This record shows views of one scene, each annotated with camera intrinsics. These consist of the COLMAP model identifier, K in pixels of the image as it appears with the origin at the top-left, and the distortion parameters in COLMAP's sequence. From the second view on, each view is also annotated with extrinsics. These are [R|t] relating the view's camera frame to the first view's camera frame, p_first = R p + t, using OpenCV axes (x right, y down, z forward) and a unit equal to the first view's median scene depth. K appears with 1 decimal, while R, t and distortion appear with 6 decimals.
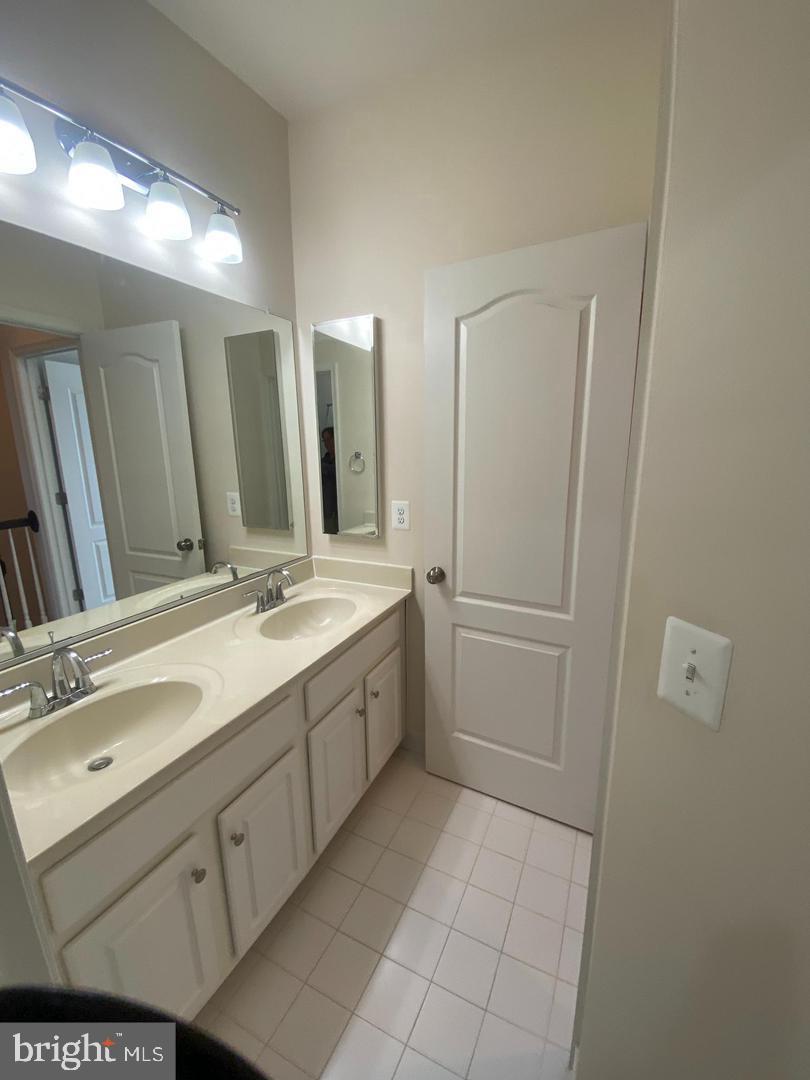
lens RADIAL K [[436.4, 0, 428.9], [0, 436.4, 533.8], [0, 0, 1]] dist [0.006261, -0.003233]
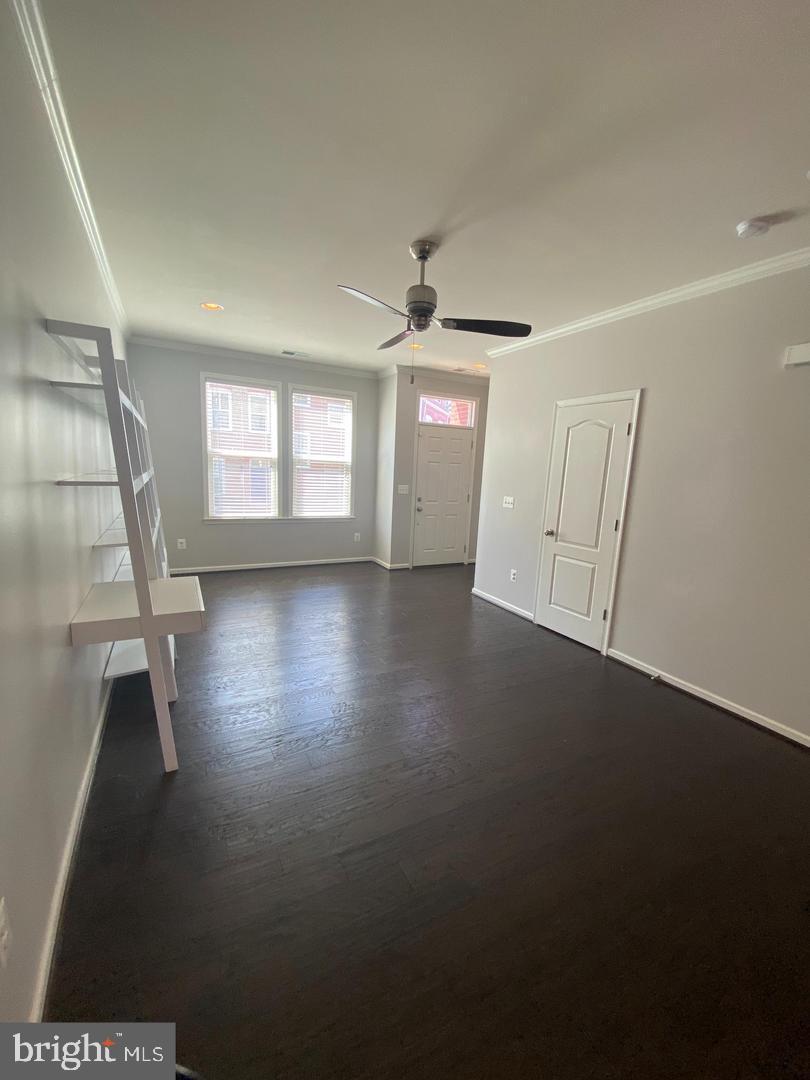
lens RADIAL K [[436.4, 0, 416.8], [0, 436.4, 548.5], [0, 0, 1]] dist [0.006261, -0.003233]
pose [[0.834619, 0.134285, -0.534208, 0.688066], [-0.151670, 0.988365, 0.011486, 0.268877], [0.529535, 0.071437, 0.845275, -1.378311]]
